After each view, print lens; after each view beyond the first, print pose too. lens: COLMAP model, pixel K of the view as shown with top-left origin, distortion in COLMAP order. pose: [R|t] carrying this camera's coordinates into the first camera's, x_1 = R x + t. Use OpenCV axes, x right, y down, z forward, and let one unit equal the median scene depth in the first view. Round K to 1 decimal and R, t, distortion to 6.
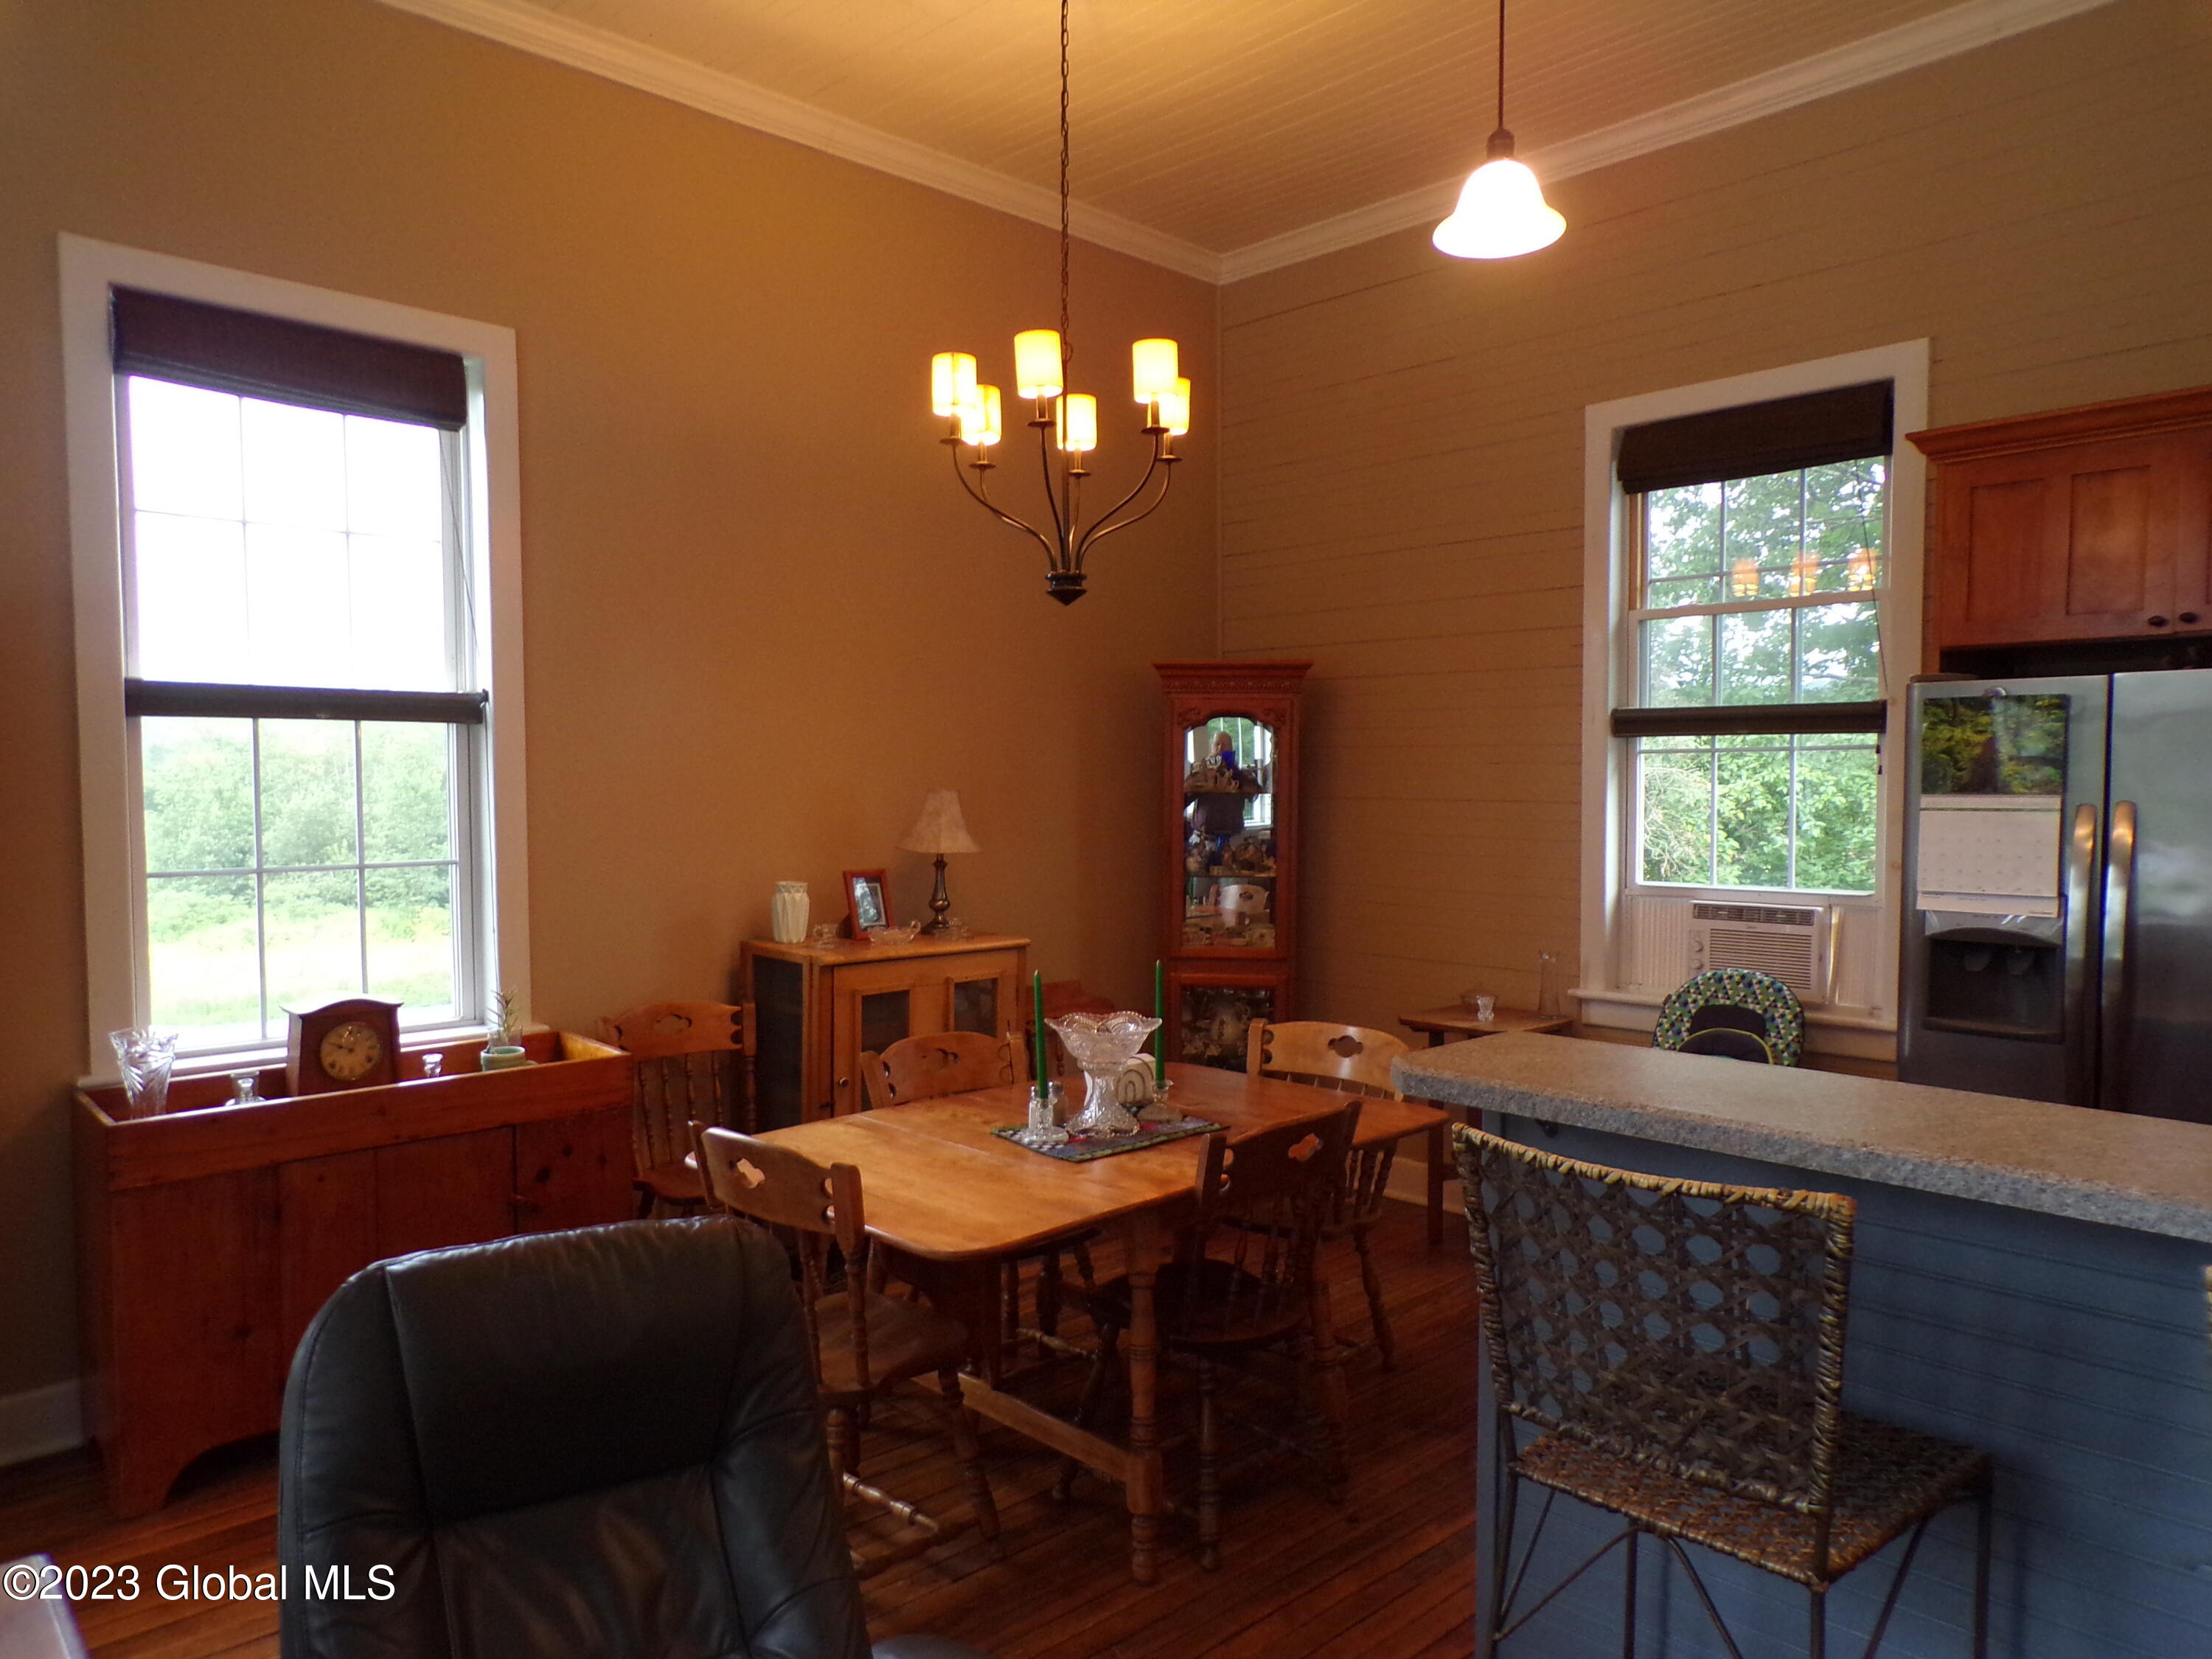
lens RADIAL K [[1495.1, 0, 1096.0], [0, 1495.1, 845.0], [0, 0, 1]] dist [-0.002648, 0.010333]
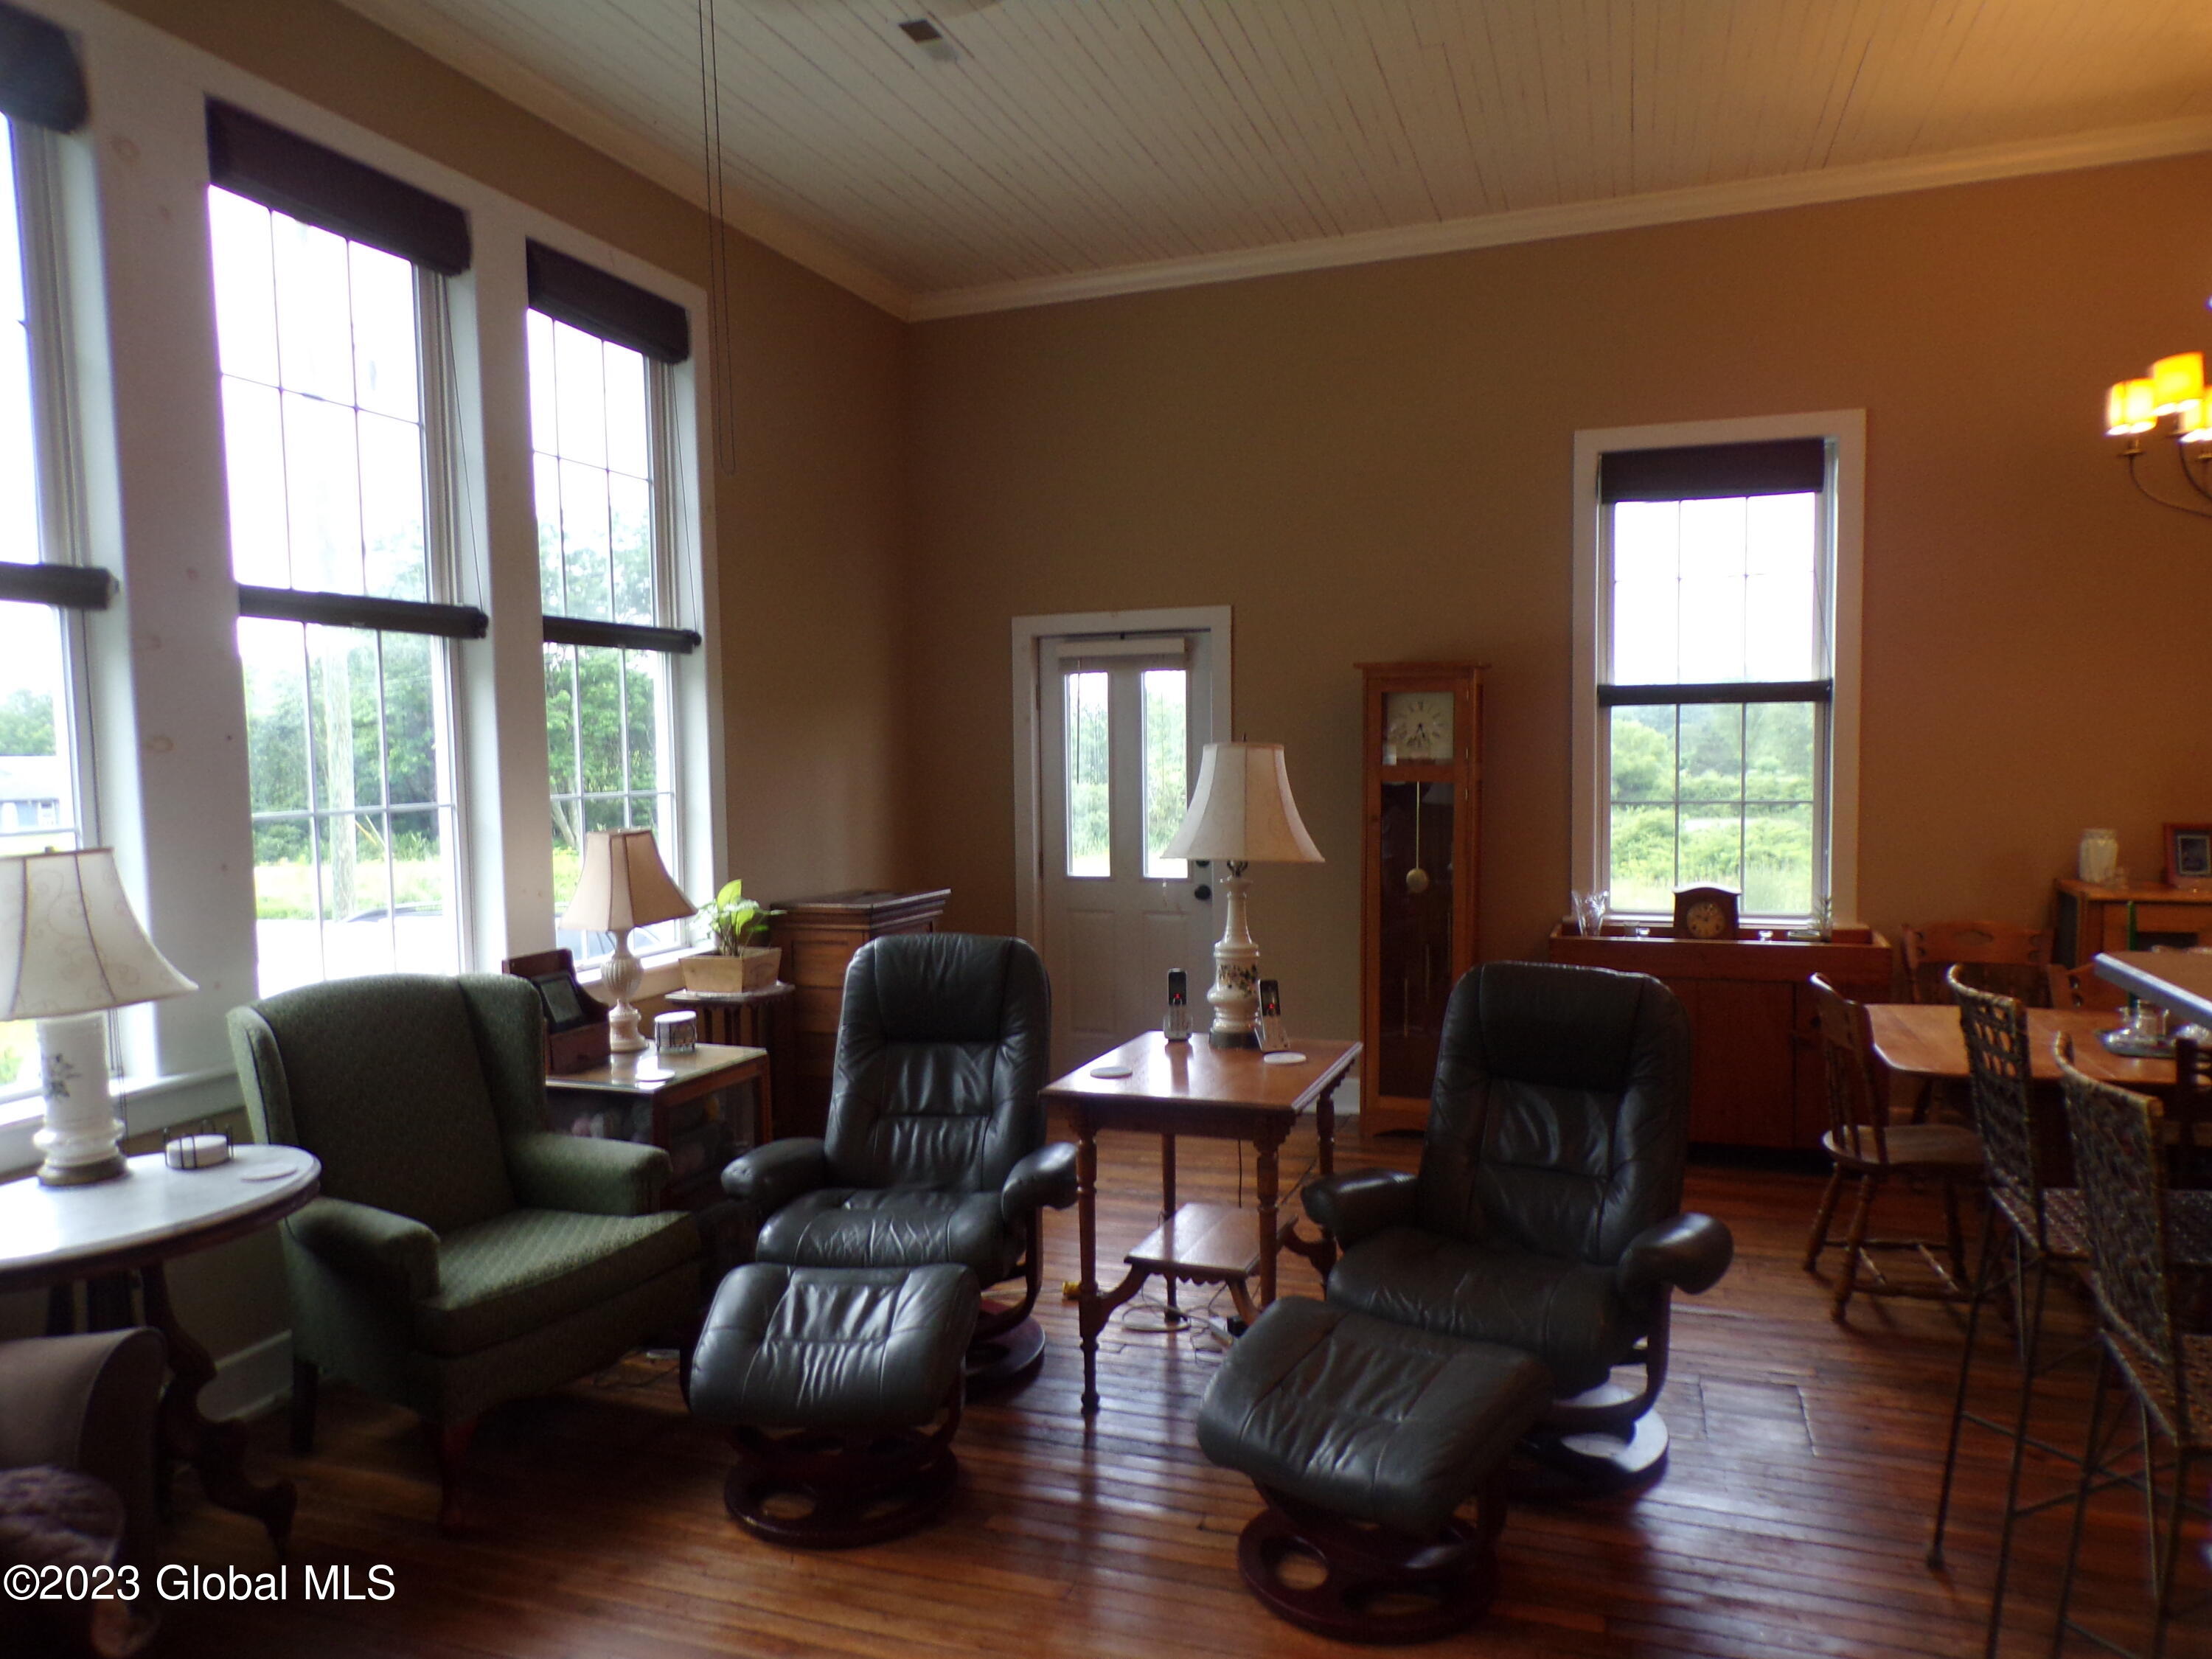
lens RADIAL K [[1495.1, 0, 1099.1], [0, 1495.1, 833.8], [0, 0, 1]] dist [-0.002648, 0.010333]
pose [[0.451146, 0.050003, -0.891048, 0.528141], [-0.030451, 0.998710, 0.040627, 0.004749], [0.891931, 0.008805, 0.452086, -0.230935]]
